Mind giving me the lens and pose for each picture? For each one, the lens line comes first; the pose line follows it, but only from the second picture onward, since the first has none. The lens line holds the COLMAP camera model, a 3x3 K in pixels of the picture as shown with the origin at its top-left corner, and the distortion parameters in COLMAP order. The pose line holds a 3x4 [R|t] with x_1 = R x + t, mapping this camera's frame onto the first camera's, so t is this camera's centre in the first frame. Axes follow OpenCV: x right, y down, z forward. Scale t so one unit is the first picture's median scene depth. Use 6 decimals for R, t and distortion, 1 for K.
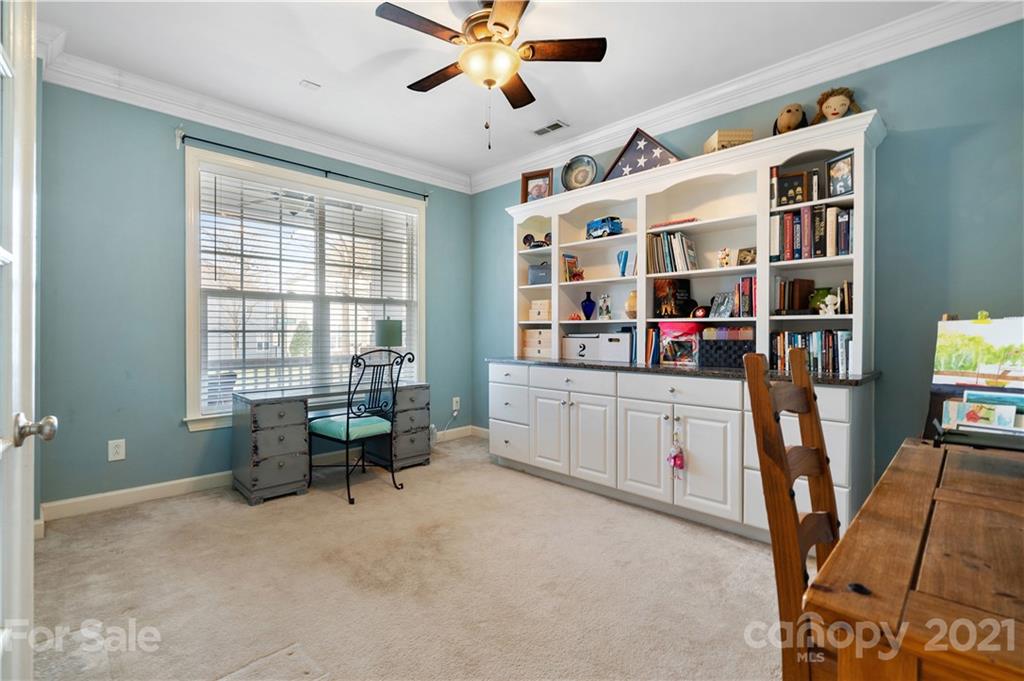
lens RADIAL K [[470.5, 0, 514.8], [0, 470.5, 344.2], [0, 0, 1]] dist [0.018982, -0.000097]
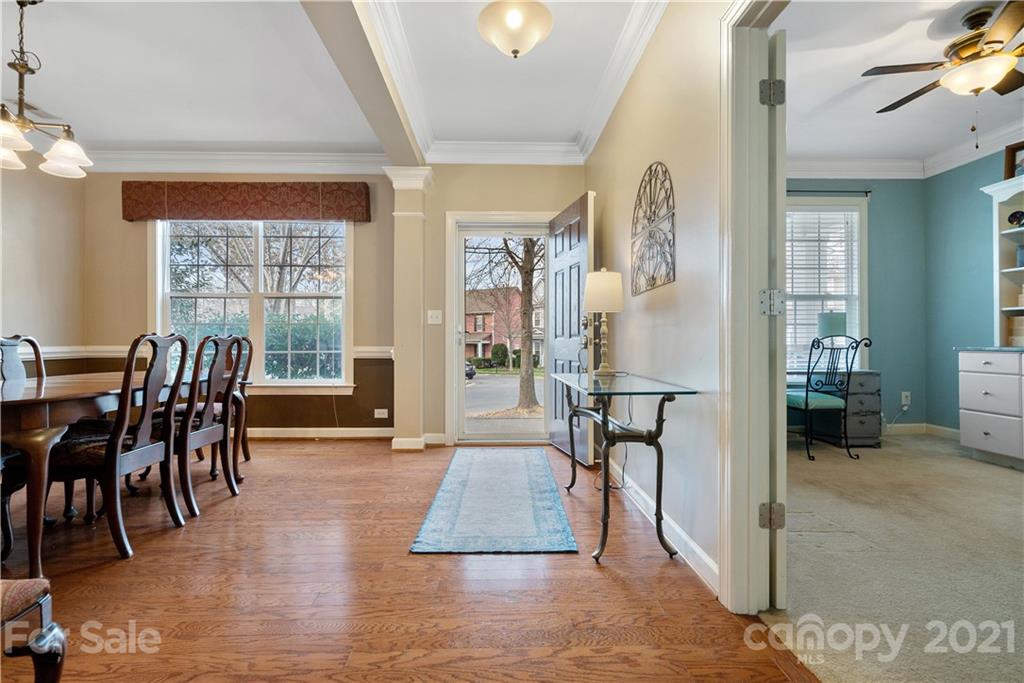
lens RADIAL K [[478.7, 0, 509.4], [0, 478.7, 339.2], [0, 0, 1]] dist [0.001580, 0.000182]
pose [[0.723687, -0.001276, -0.690128, -0.043435], [-0.017161, 0.999656, -0.019844, 0.049080], [0.689915, 0.026205, 0.723416, -0.350759]]
